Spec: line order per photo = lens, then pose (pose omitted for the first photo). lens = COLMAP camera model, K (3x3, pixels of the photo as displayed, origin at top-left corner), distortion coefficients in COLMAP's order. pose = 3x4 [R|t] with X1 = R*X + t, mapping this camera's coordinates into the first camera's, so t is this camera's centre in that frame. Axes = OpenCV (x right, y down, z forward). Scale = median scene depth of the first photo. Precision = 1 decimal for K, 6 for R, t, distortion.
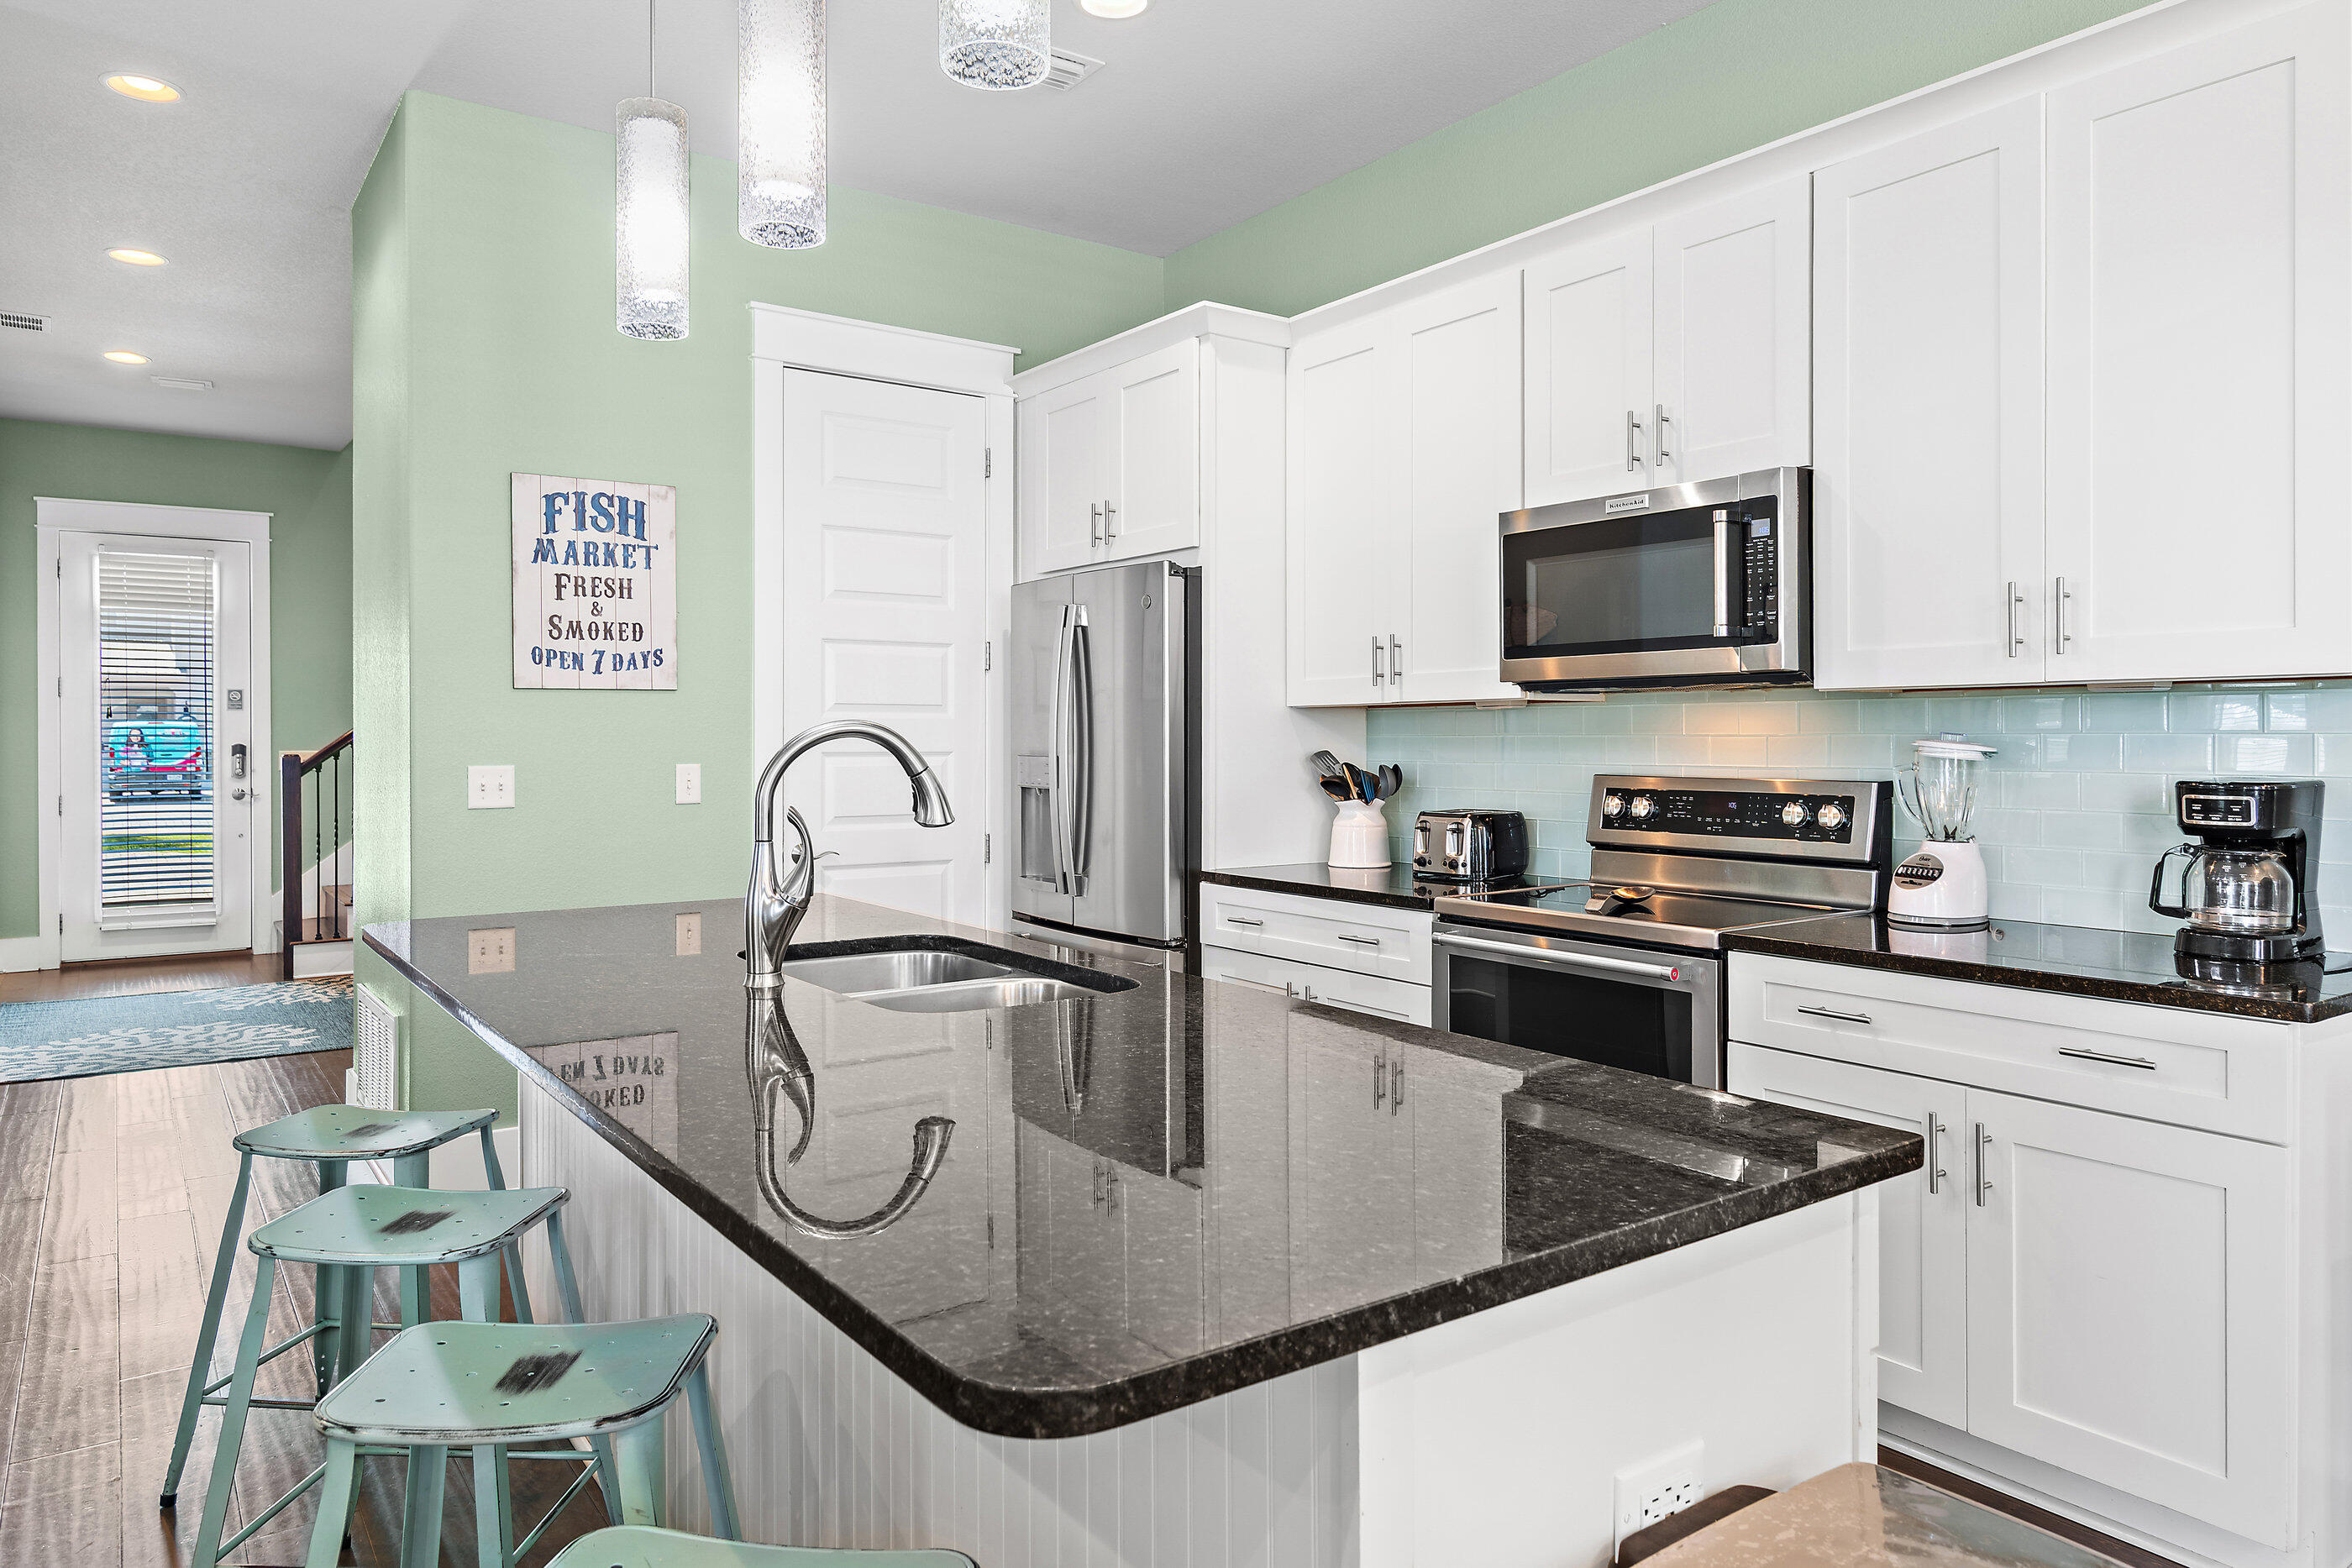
lens RADIAL K [[1520.1, 0, 1189.1], [0, 1520.1, 767.9], [0, 0, 1]] dist [0.010000, -0.001868]
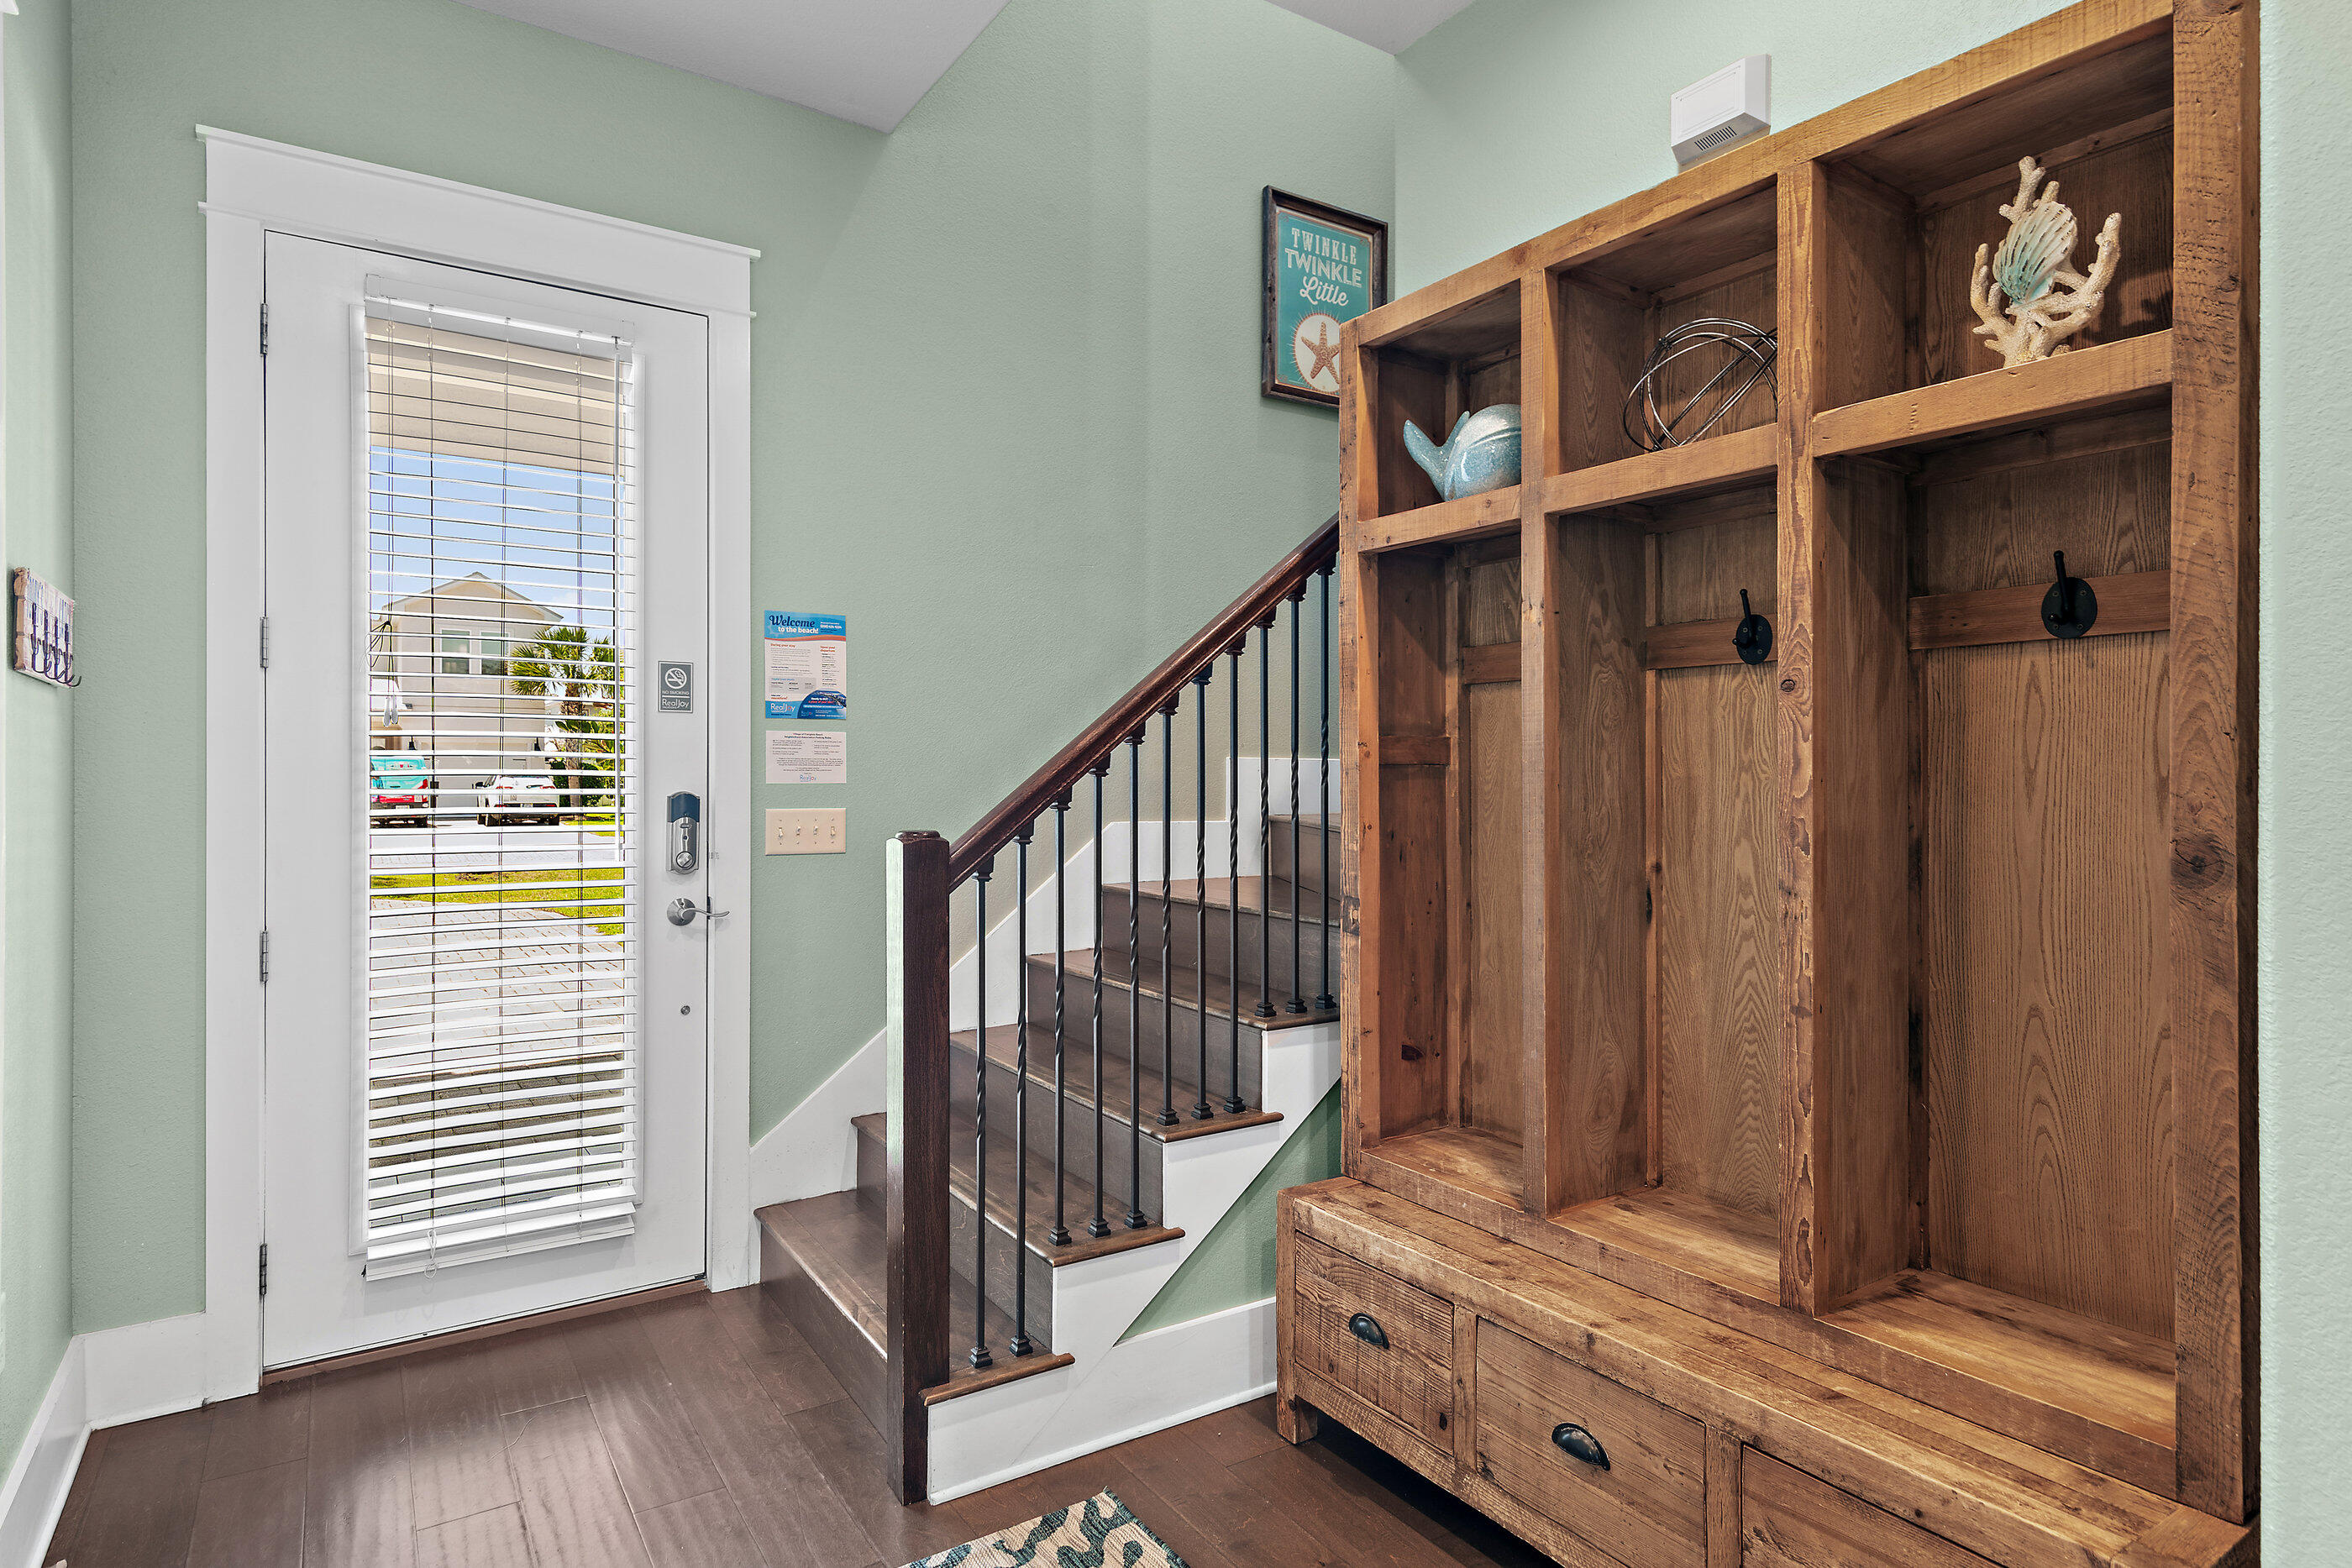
lens RADIAL K [[1272.0, 0, 1178.8], [0, 1272.0, 772.6], [0, 0, 1]] dist [0.004195, 0.000035]
pose [[0.999244, -0.004440, -0.038626, -0.473886], [0.003784, 0.999848, -0.017040, -0.014787], [0.038696, 0.016881, 0.999108, 0.656422]]
